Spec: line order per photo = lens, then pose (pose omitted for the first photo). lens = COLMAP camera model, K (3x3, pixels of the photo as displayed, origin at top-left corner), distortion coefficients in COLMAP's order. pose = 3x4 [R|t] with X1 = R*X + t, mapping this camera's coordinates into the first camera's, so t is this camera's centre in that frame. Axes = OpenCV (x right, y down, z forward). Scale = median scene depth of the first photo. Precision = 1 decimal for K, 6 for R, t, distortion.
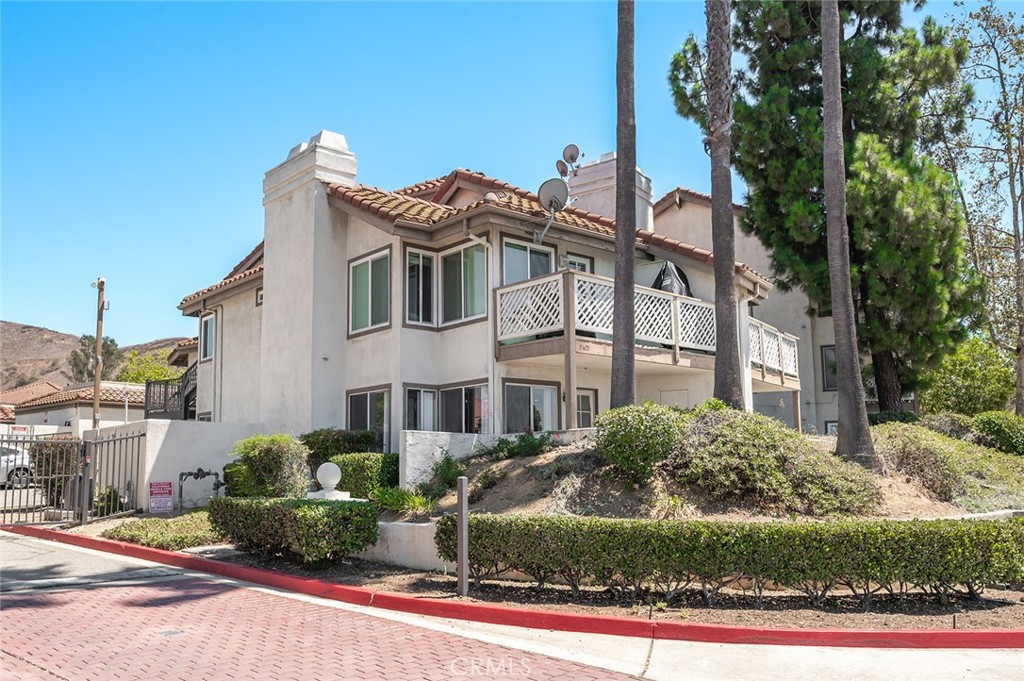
lens RADIAL K [[842.4, 0, 511.3], [0, 842.4, 345.6], [0, 0, 1]] dist [0.007254, 0.006462]
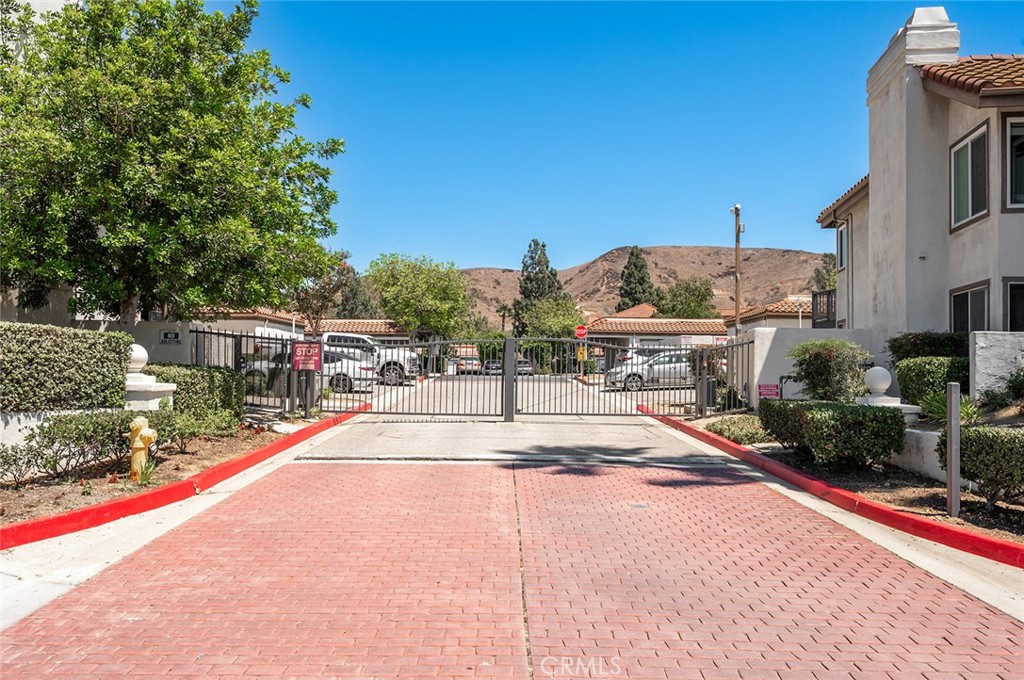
lens RADIAL K [[799.1, 0, 511.3], [0, 799.1, 339.5], [0, 0, 1]] dist [-0.002698, -0.007718]
pose [[0.662455, -0.020764, -0.748814, 0.140575], [0.096195, 0.993698, 0.057547, 0.011117], [0.742899, -0.110154, 0.660278, 0.067281]]
